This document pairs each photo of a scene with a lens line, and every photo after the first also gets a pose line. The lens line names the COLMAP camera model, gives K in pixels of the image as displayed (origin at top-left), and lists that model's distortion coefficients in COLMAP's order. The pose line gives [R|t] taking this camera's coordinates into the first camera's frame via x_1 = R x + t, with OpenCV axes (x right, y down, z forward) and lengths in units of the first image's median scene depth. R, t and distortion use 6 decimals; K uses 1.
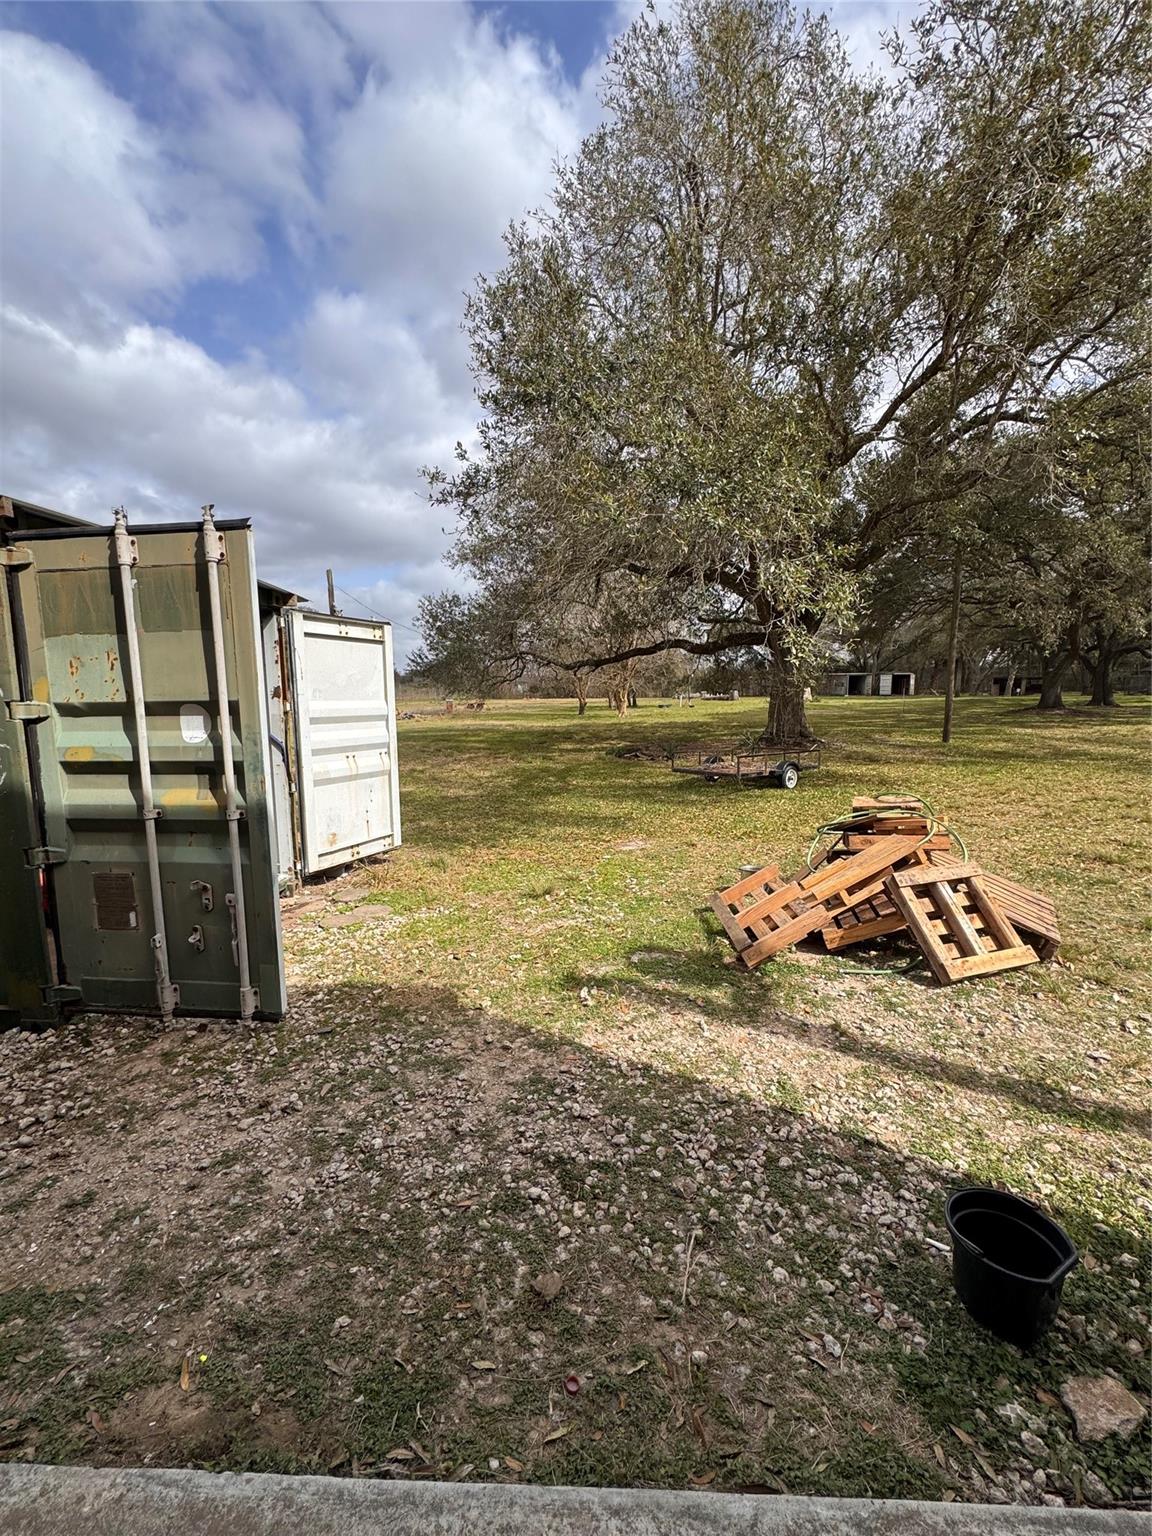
lens RADIAL K [[609.7, 0, 573.2], [0, 609.7, 765.0], [0, 0, 1]] dist [-0.001296, -0.000081]
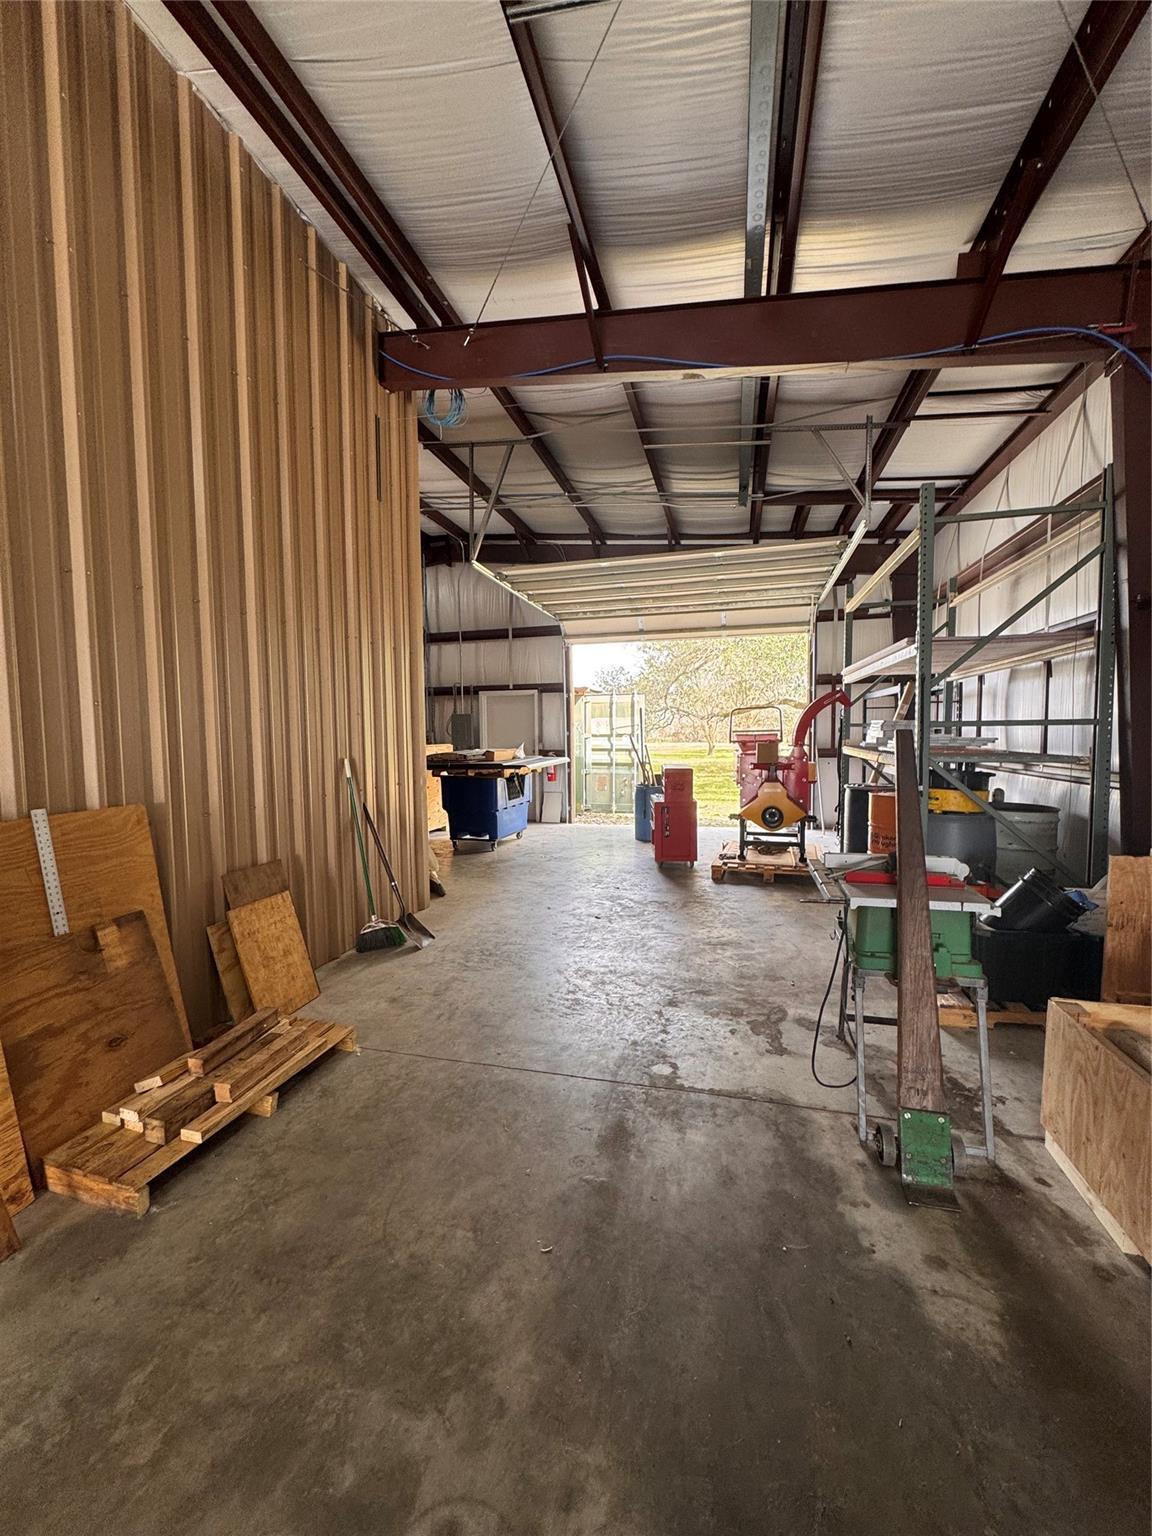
lens RADIAL K [[609.7, 0, 578.8], [0, 609.7, 772.0], [0, 0, 1]] dist [-0.001296, -0.000081]
pose [[0.981405, 0.025188, -0.190287, -0.142531], [-0.036819, 0.997647, -0.057839, 0.393729], [0.188382, 0.063769, 0.980023, -3.021560]]
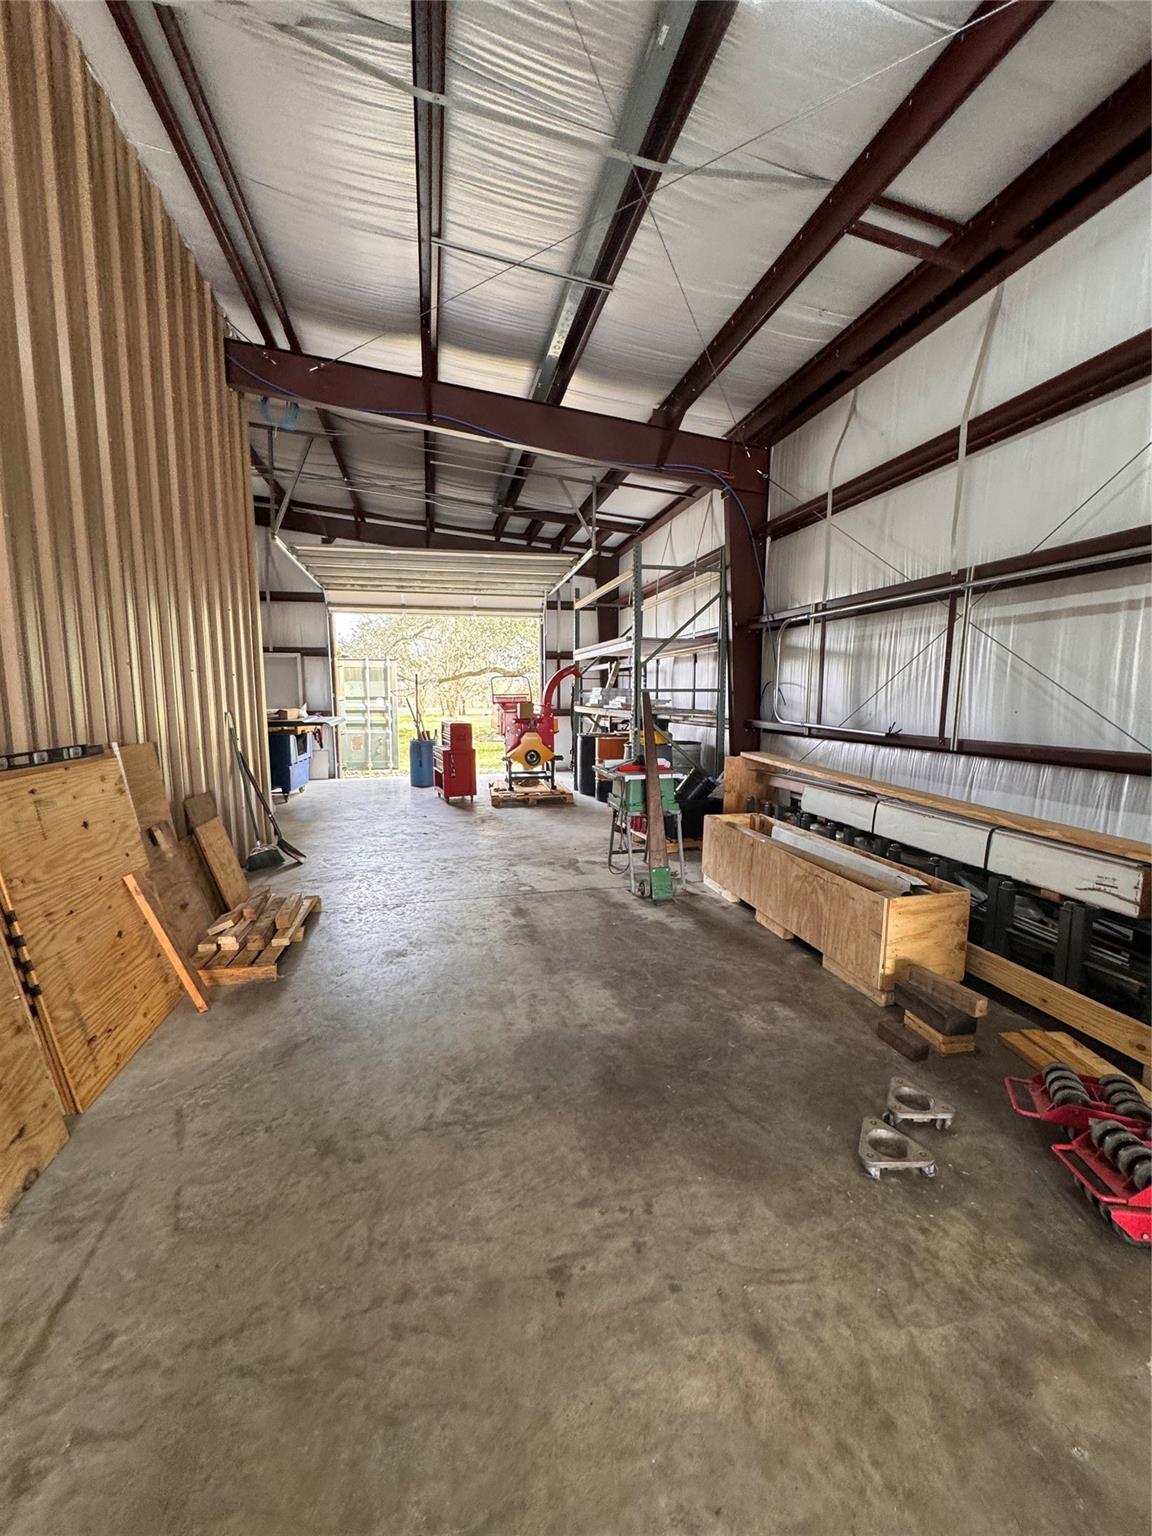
lens RADIAL K [[609.7, 0, 575.3], [0, 609.7, 769.7], [0, 0, 1]] dist [-0.001296, -0.000081]
pose [[0.959057, -0.011224, 0.282989, -0.504744], [0.014930, 0.999829, -0.010944, 0.493688], [-0.282818, 0.014721, 0.959061, -3.634656]]
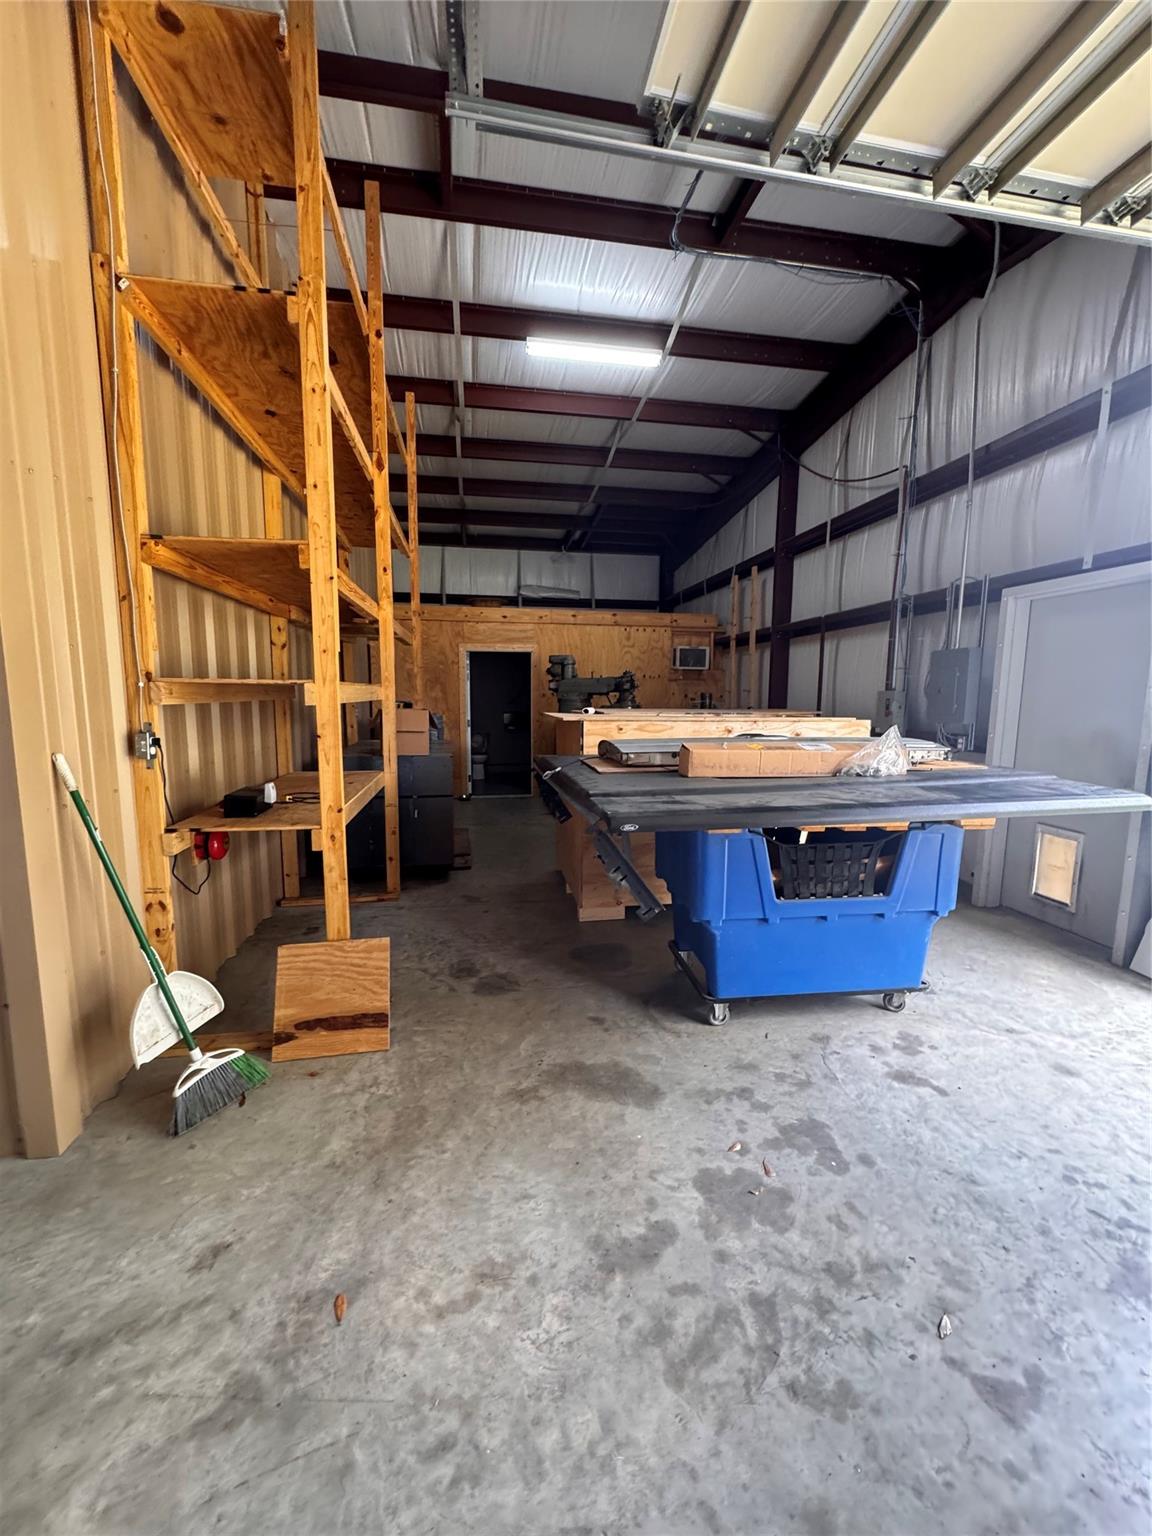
lens RADIAL K [[609.7, 0, 580.7], [0, 609.7, 772.7], [0, 0, 1]] dist [-0.001296, -0.000081]
pose [[0.231427, 0.147998, -0.961529, -0.197663], [-0.136682, 0.983504, 0.118483, 0.128051], [0.963203, 0.104004, 0.247838, -0.960888]]
